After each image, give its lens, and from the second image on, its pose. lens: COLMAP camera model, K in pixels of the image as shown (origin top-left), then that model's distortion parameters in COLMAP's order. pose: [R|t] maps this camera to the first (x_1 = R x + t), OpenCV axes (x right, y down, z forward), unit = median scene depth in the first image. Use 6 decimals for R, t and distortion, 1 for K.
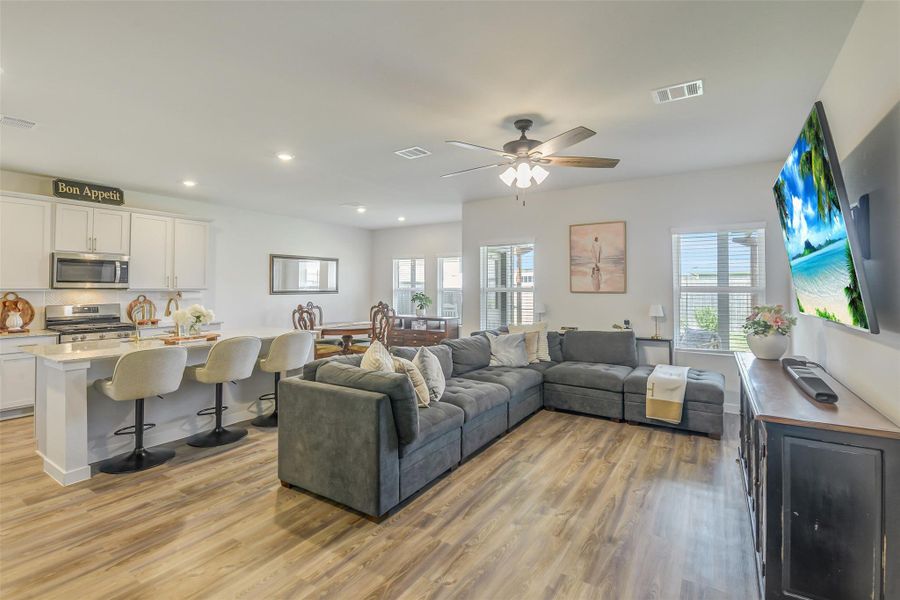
lens RADIAL K [[406.1, 0, 458.0], [0, 406.1, 279.3], [0, 0, 1]] dist [-0.003890, -0.002260]
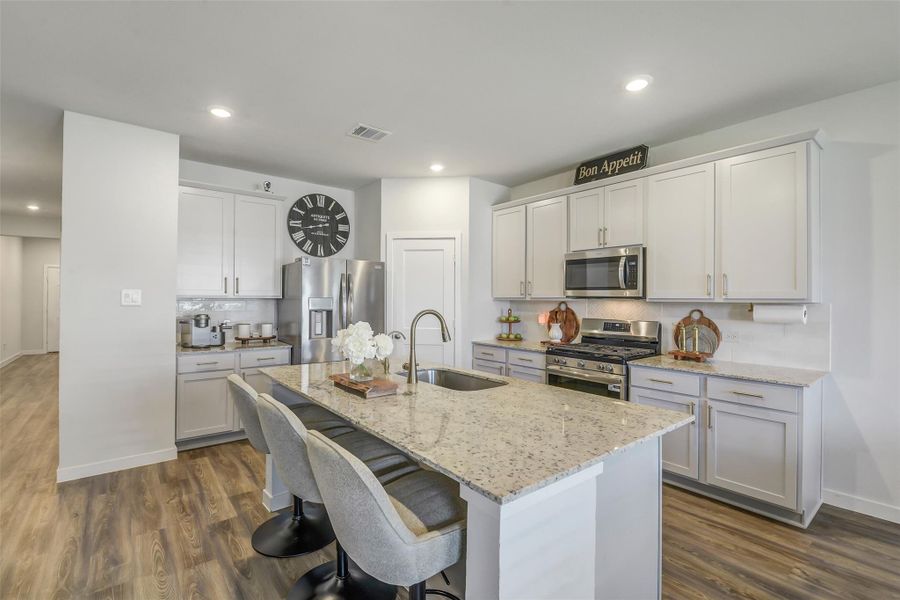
lens RADIAL K [[406.1, 0, 446.2], [0, 406.1, 295.4], [0, 0, 1]] dist [-0.003890, -0.002260]
pose [[-0.327873, -0.007573, -0.944691, -0.127020], [0.011944, 0.999855, -0.012160, 0.025906], [0.944646, -0.015270, -0.327735, 1.015808]]
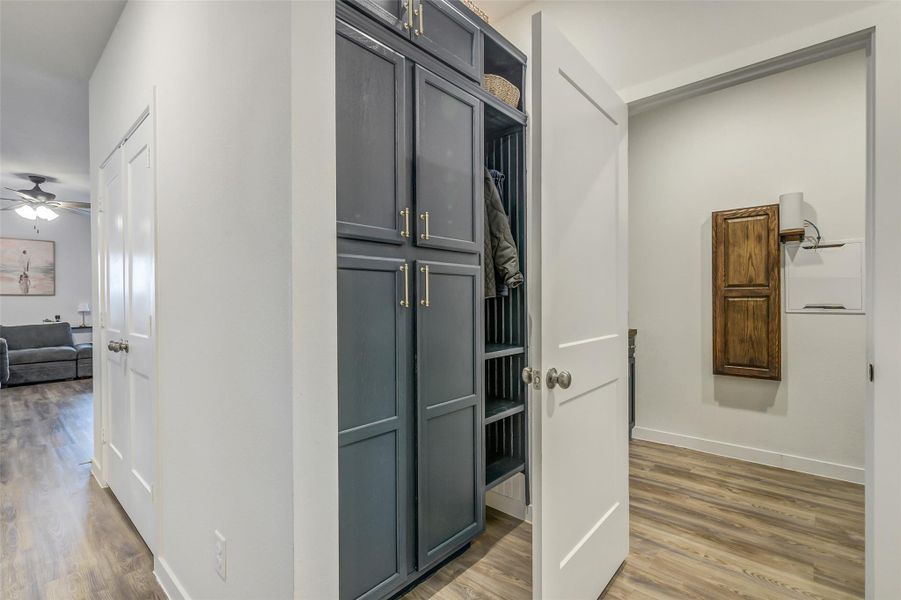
lens RADIAL K [[406.5, 0, 451.1], [0, 406.5, 302.2], [0, 0, 1]] dist [-0.003890, -0.002260]
pose [[0.149322, -0.009548, 0.988743, -0.752858], [-0.010410, 0.999883, 0.011228, 0.029931], [-0.988734, -0.011969, 0.149205, -0.517383]]
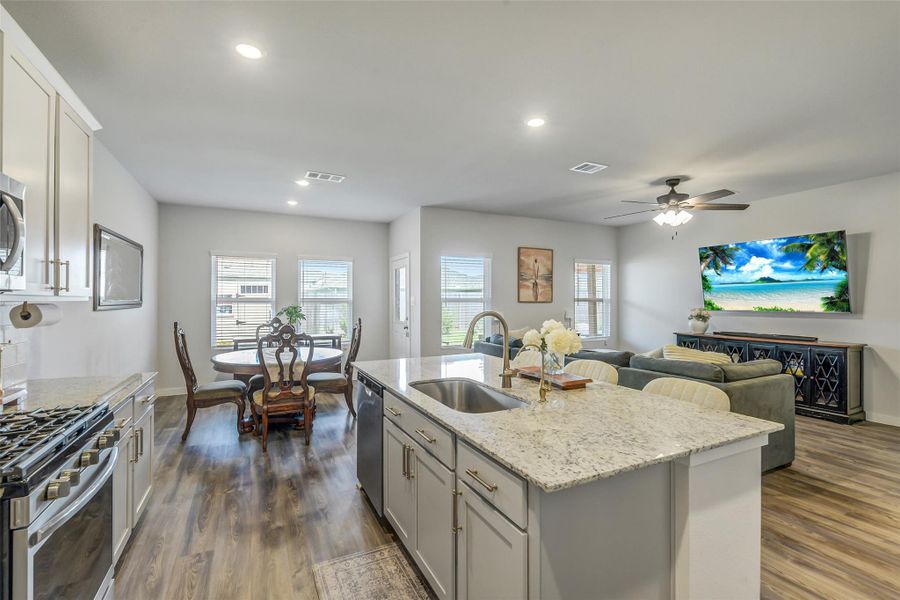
lens RADIAL K [[406.1, 0, 440.3], [0, 406.1, 292.1], [0, 0, 1]] dist [-0.003890, -0.002260]
pose [[0.529200, 0.021118, 0.848234, -0.996023], [-0.018454, 0.999740, -0.013377, 0.025288], [-0.848296, -0.008574, 0.529452, 0.641184]]
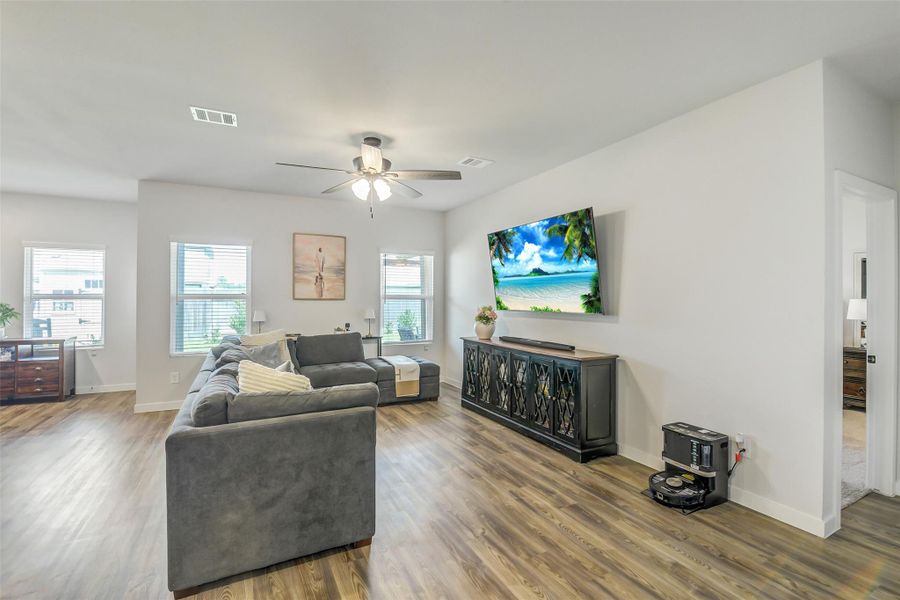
lens RADIAL K [[406.1, 0, 436.6], [0, 406.1, 296.1], [0, 0, 1]] dist [-0.003890, -0.002260]
pose [[0.521929, 0.003456, 0.852982, -0.455644], [-0.019581, 0.999777, 0.007930, 0.010663], [-0.852764, -0.020841, 0.521881, 0.195918]]
